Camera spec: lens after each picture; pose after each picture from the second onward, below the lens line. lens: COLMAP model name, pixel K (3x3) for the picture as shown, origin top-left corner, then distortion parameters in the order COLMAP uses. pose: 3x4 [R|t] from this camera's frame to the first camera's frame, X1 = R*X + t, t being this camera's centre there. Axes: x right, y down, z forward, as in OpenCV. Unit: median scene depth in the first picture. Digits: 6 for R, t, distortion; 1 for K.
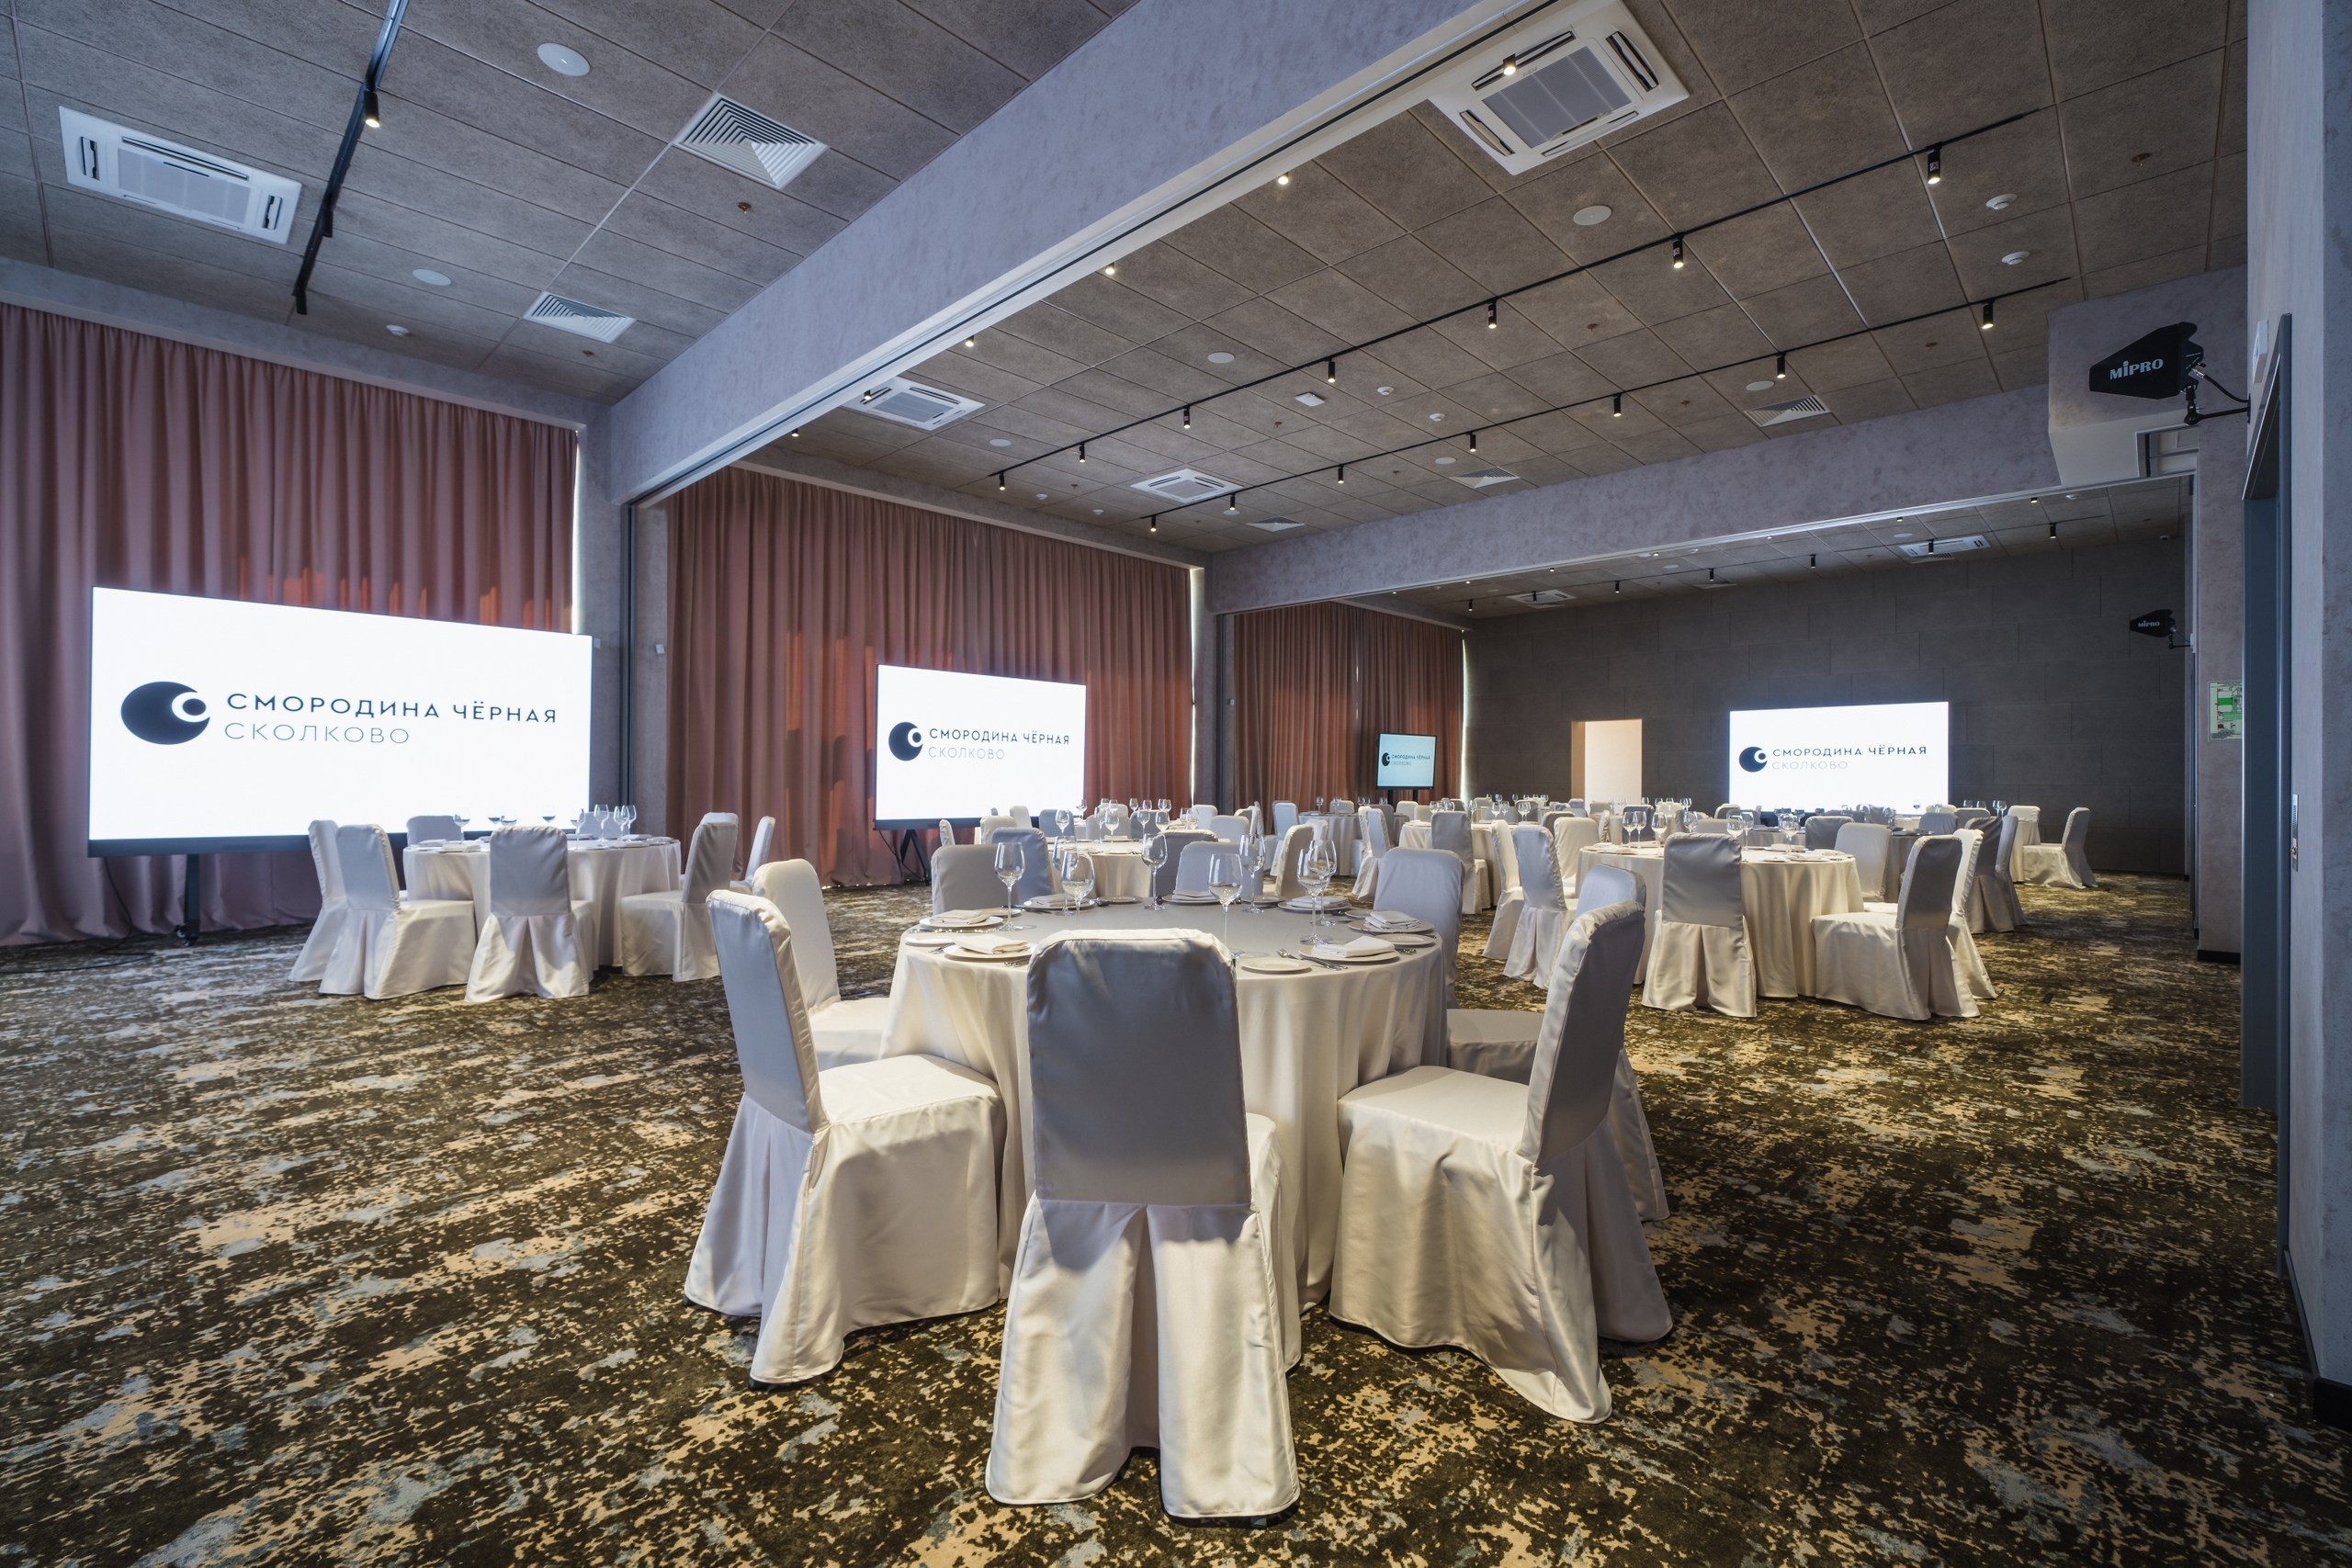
lens RADIAL K [[993.5, 0, 1162.6], [0, 993.5, 781.6], [0, 0, 1]] dist [-0.002529, 0.003736]
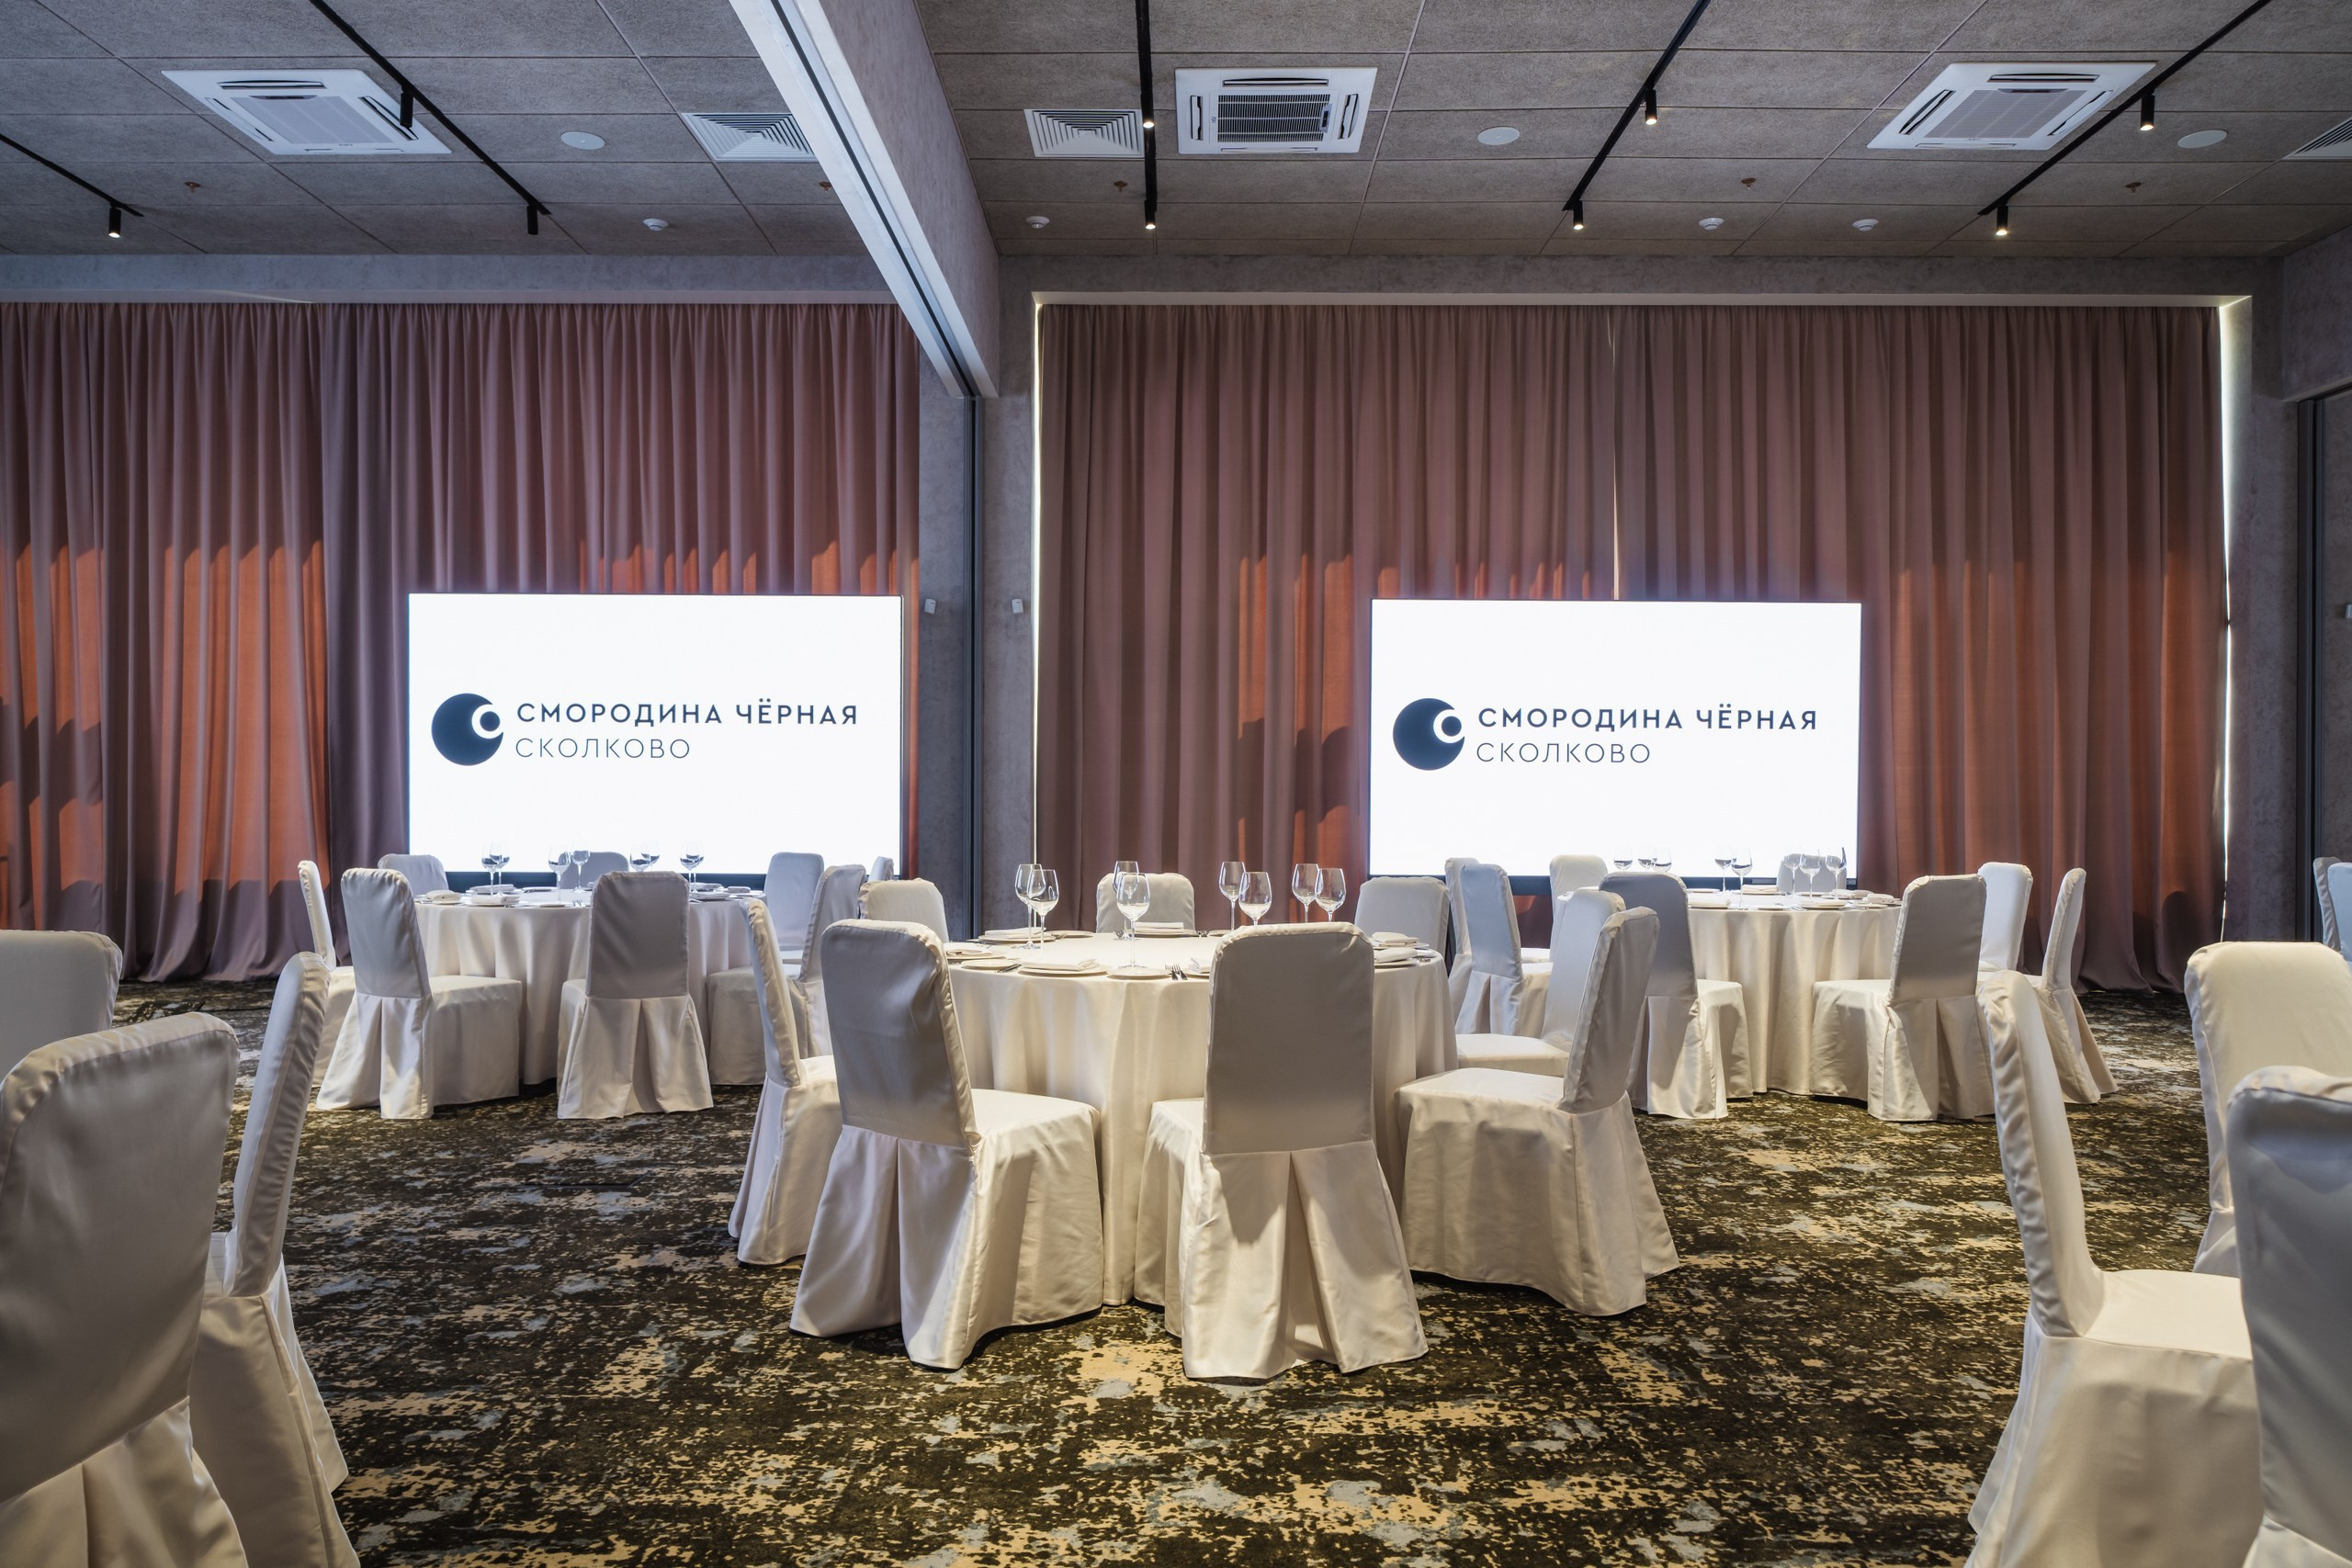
lens RADIAL K [[1617.0, 0, 1183.0], [0, 1617.0, 728.1], [0, 0, 1]] dist [0.009570, 0.002016]
pose [[0.704137, -0.043449, -0.708734, 0.325017], [0.000569, 0.998160, -0.060626, 0.011243], [0.710064, 0.042285, 0.702866, 0.346534]]
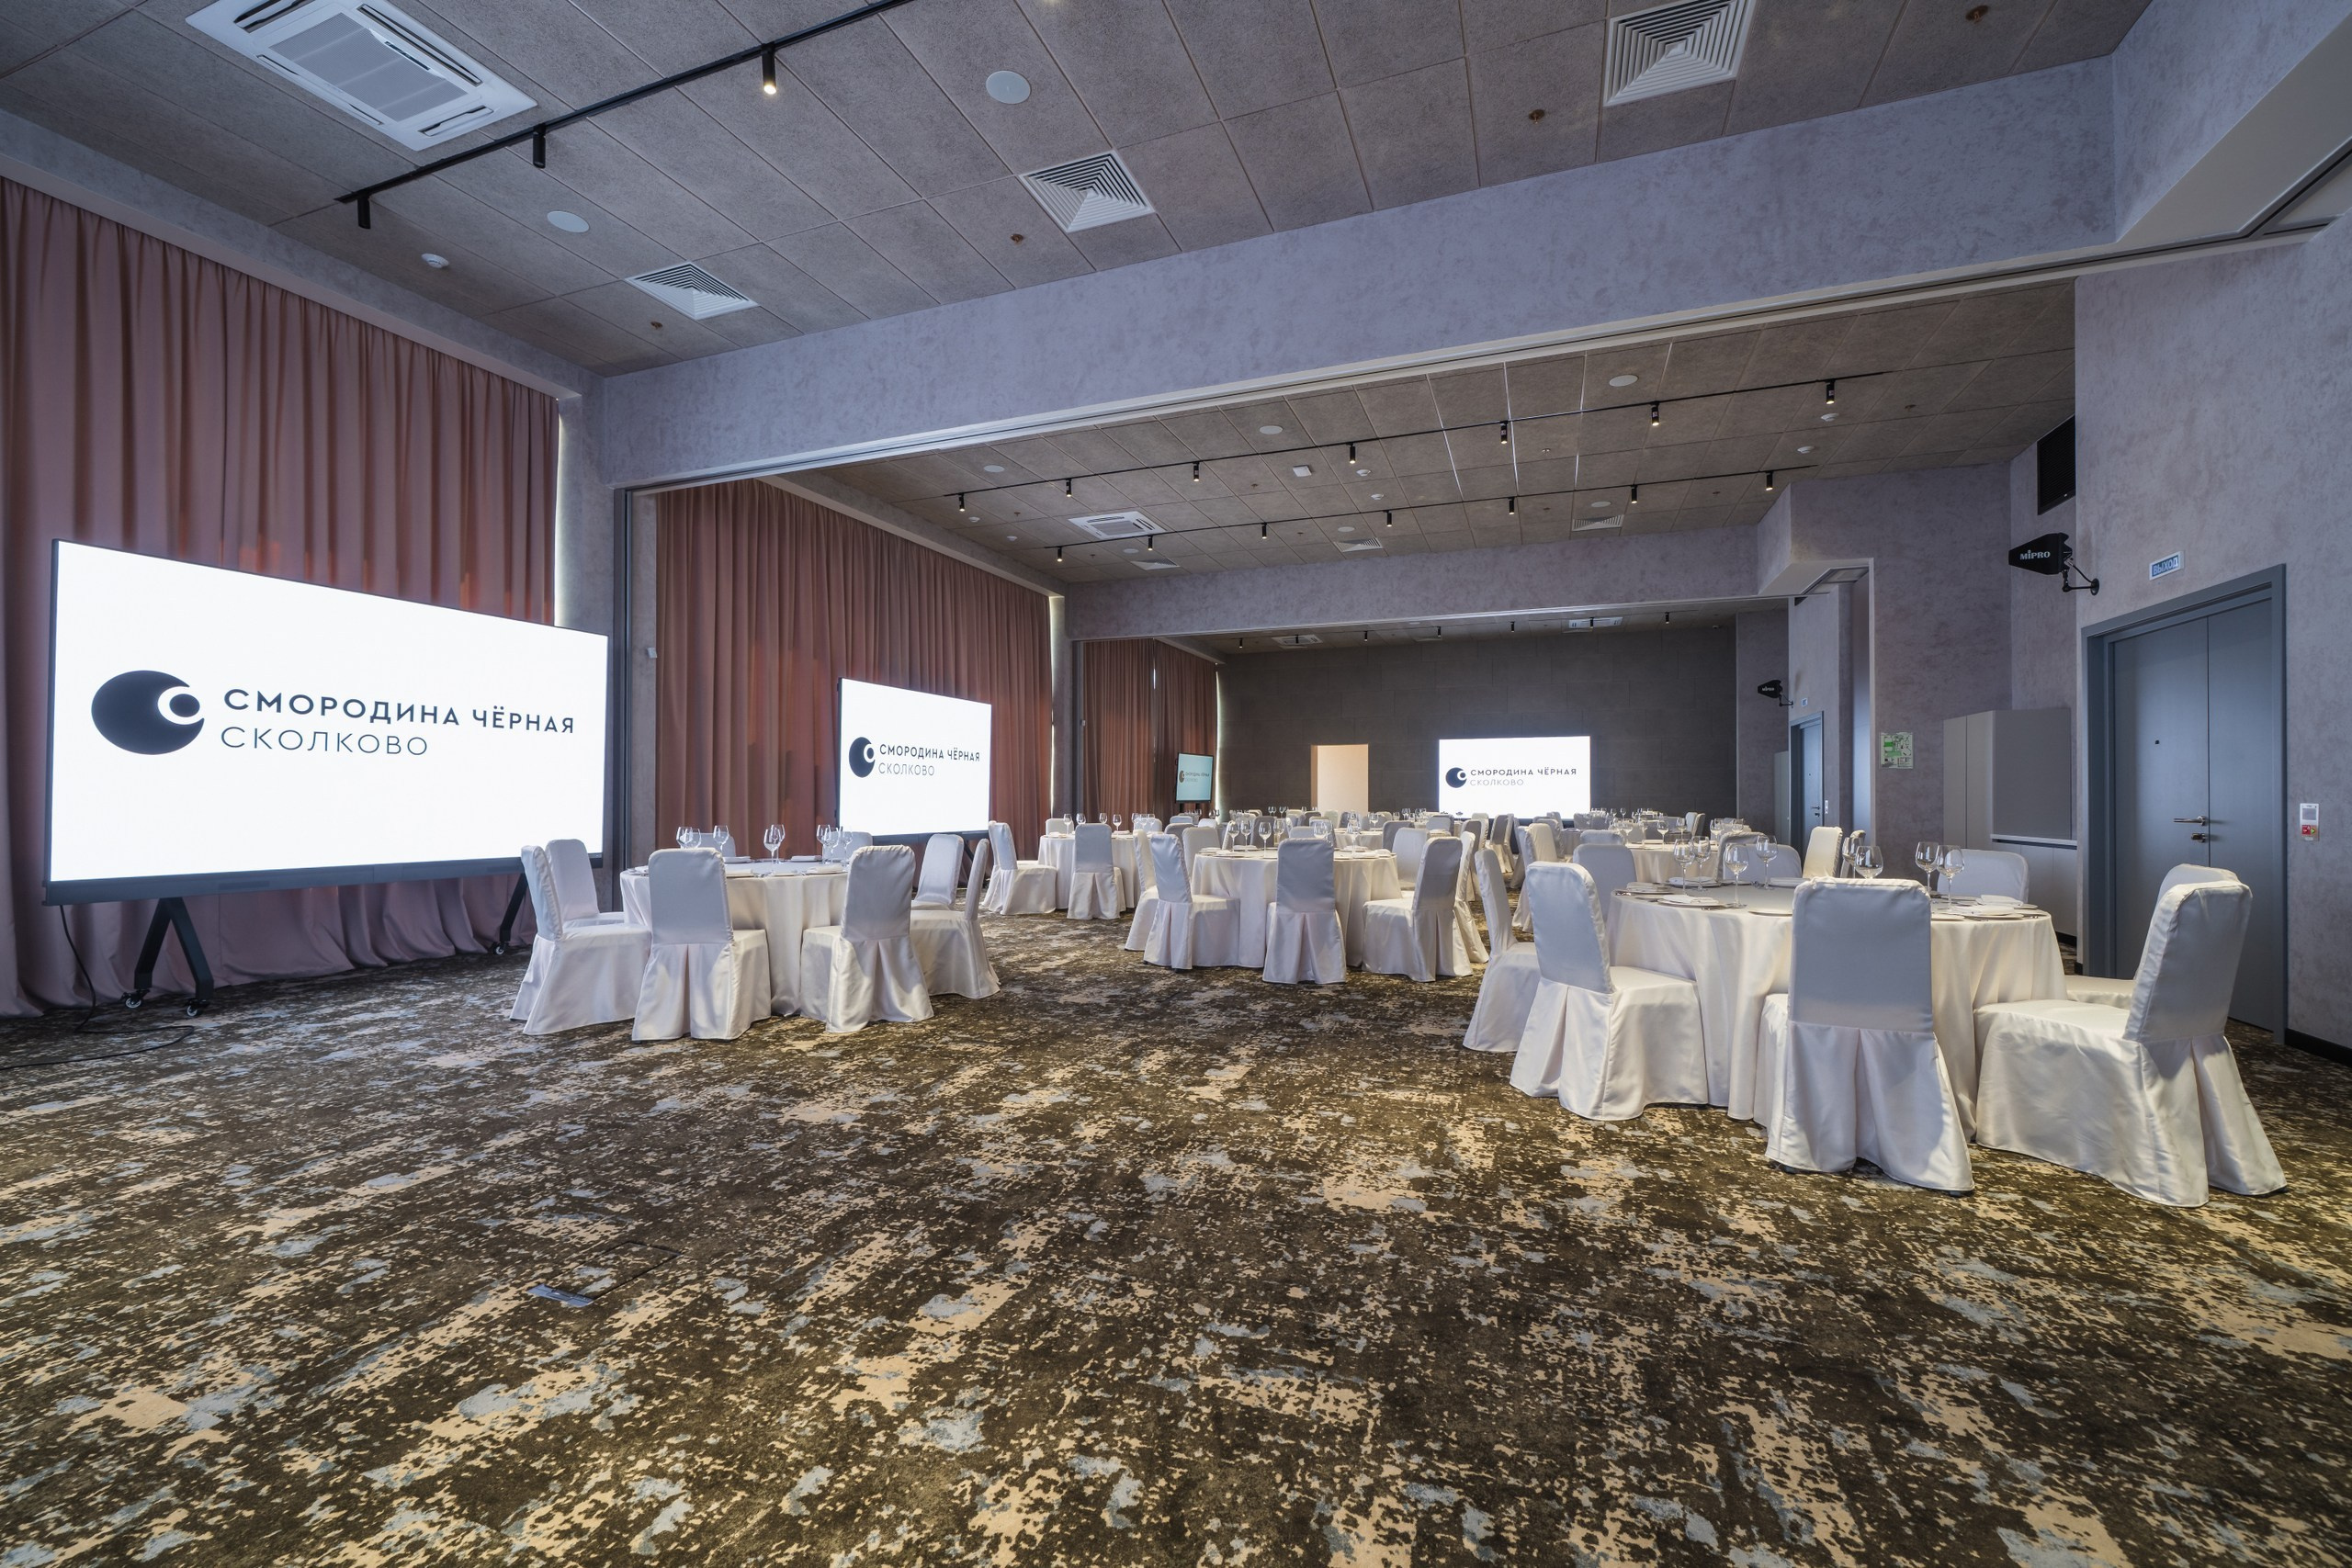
lens RADIAL K [[955.6, 0, 1166.0], [0, 955.6, 789.1], [0, 0, 1]] dist [0.001671, -0.000257]
pose [[0.923451, -0.001129, 0.383716, -0.412563], [0.004023, 0.999969, -0.006740, -0.001816], [-0.383696, 0.007768, 0.923427, 0.020792]]
